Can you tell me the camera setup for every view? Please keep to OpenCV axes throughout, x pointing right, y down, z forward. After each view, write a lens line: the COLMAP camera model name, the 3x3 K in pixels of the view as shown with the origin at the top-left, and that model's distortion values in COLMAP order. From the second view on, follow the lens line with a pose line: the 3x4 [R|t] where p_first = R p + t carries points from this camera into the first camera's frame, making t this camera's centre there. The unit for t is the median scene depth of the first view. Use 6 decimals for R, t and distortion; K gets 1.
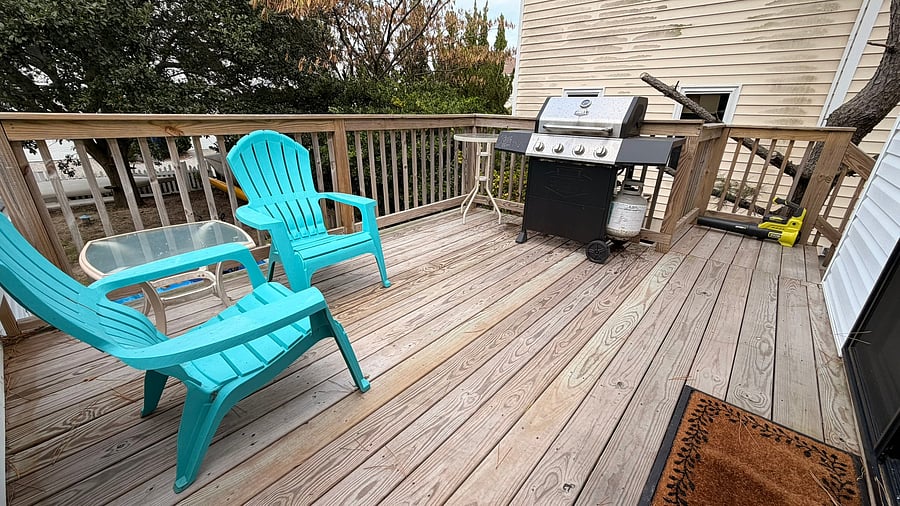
lens RADIAL K [[355.8, 0, 449.0], [0, 355.8, 253.4], [0, 0, 1]] dist [-0.002487, 0.000281]
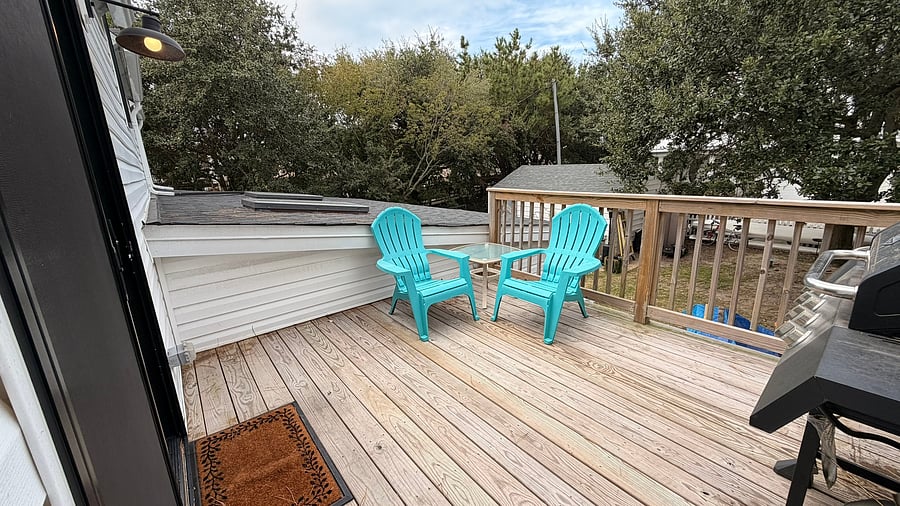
lens RADIAL K [[355.8, 0, 448.8], [0, 355.8, 254.0], [0, 0, 1]] dist [-0.002487, 0.000281]
pose [[-0.172670, 0.227216, -0.958414, 1.102803], [-0.337655, 0.900416, 0.274298, -0.451004], [0.925297, 0.370977, -0.078754, 0.849984]]
